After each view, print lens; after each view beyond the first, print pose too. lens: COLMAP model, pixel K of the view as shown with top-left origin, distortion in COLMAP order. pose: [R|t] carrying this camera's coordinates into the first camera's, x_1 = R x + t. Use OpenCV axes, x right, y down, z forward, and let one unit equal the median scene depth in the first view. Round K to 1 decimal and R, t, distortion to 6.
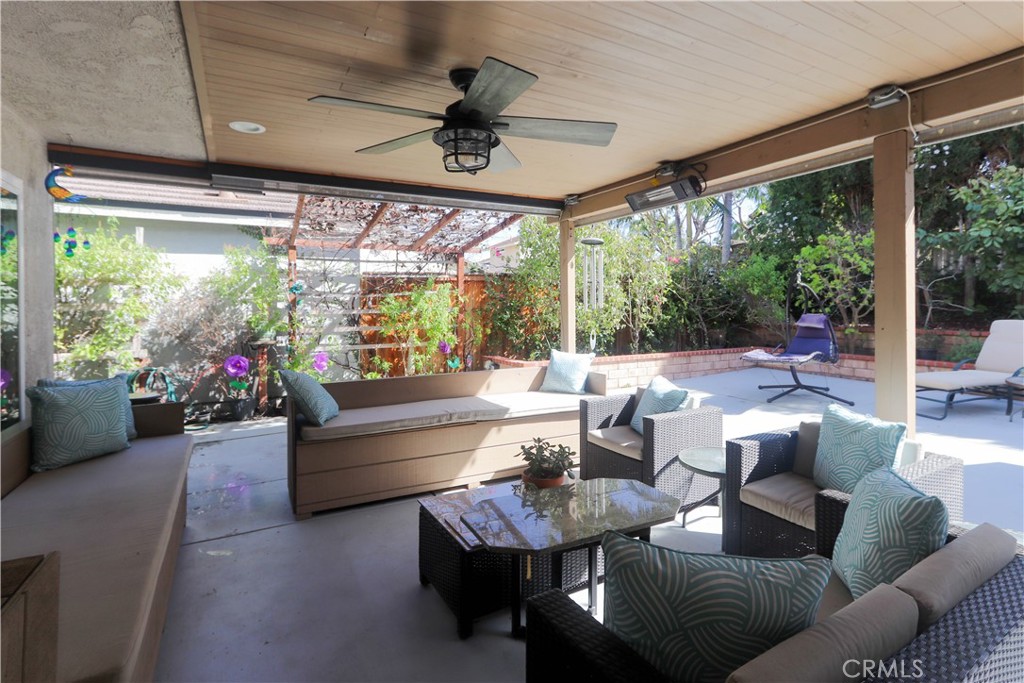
lens RADIAL K [[488.1, 0, 495.8], [0, 488.1, 305.5], [0, 0, 1]] dist [0.041603, 0.000246]
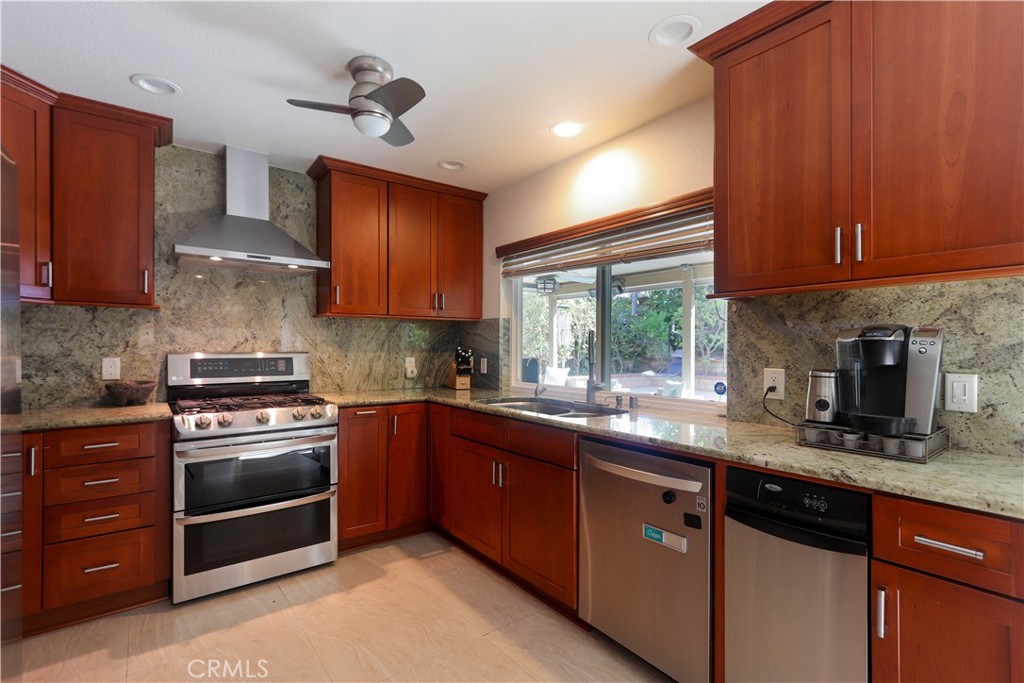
lens RADIAL K [[475.2, 0, 518.2], [0, 475.2, 346.8], [0, 0, 1]] dist [-0.004517, 0.002361]
pose [[0.980725, 0.009827, 0.195144, -0.242739], [-0.011130, 0.999922, 0.005583, 0.004764], [-0.195074, -0.007648, 0.980759, -0.533959]]
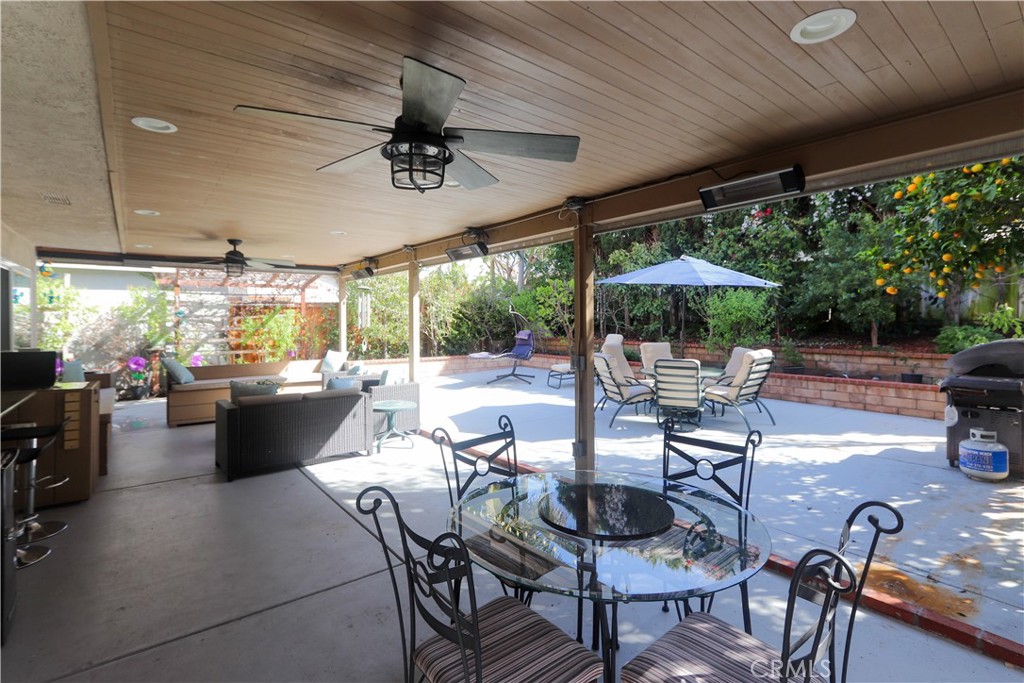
lens RADIAL K [[475.2, 0, 503.1], [0, 475.2, 325.9], [0, 0, 1]] dist [-0.004517, 0.002361]
pose [[0.984229, 0.002934, 0.176873, 0.302925], [-0.004990, 0.999925, 0.011183, -0.016793], [-0.176827, -0.011889, 0.984170, -0.587743]]
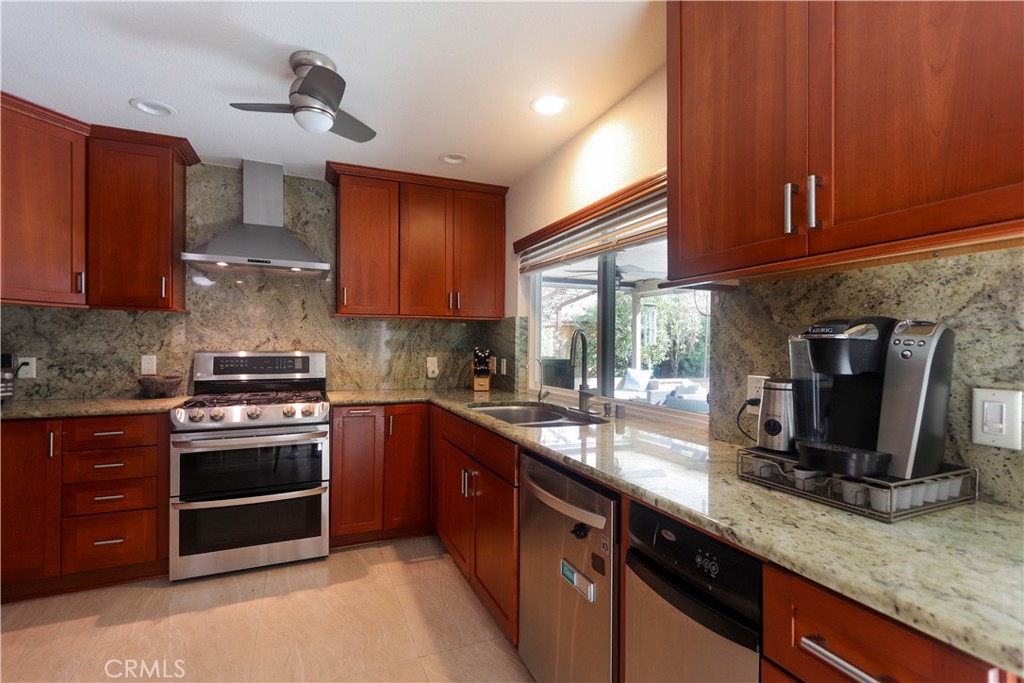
lens RADIAL K [[475.2, 0, 513.7], [0, 475.2, 346.8], [0, 0, 1]] dist [-0.004517, 0.002361]
pose [[0.998607, 0.013445, -0.051013, -0.145646], [-0.013060, 0.999884, 0.007873, 0.003887], [0.051113, -0.007196, 0.998667, -0.512747]]
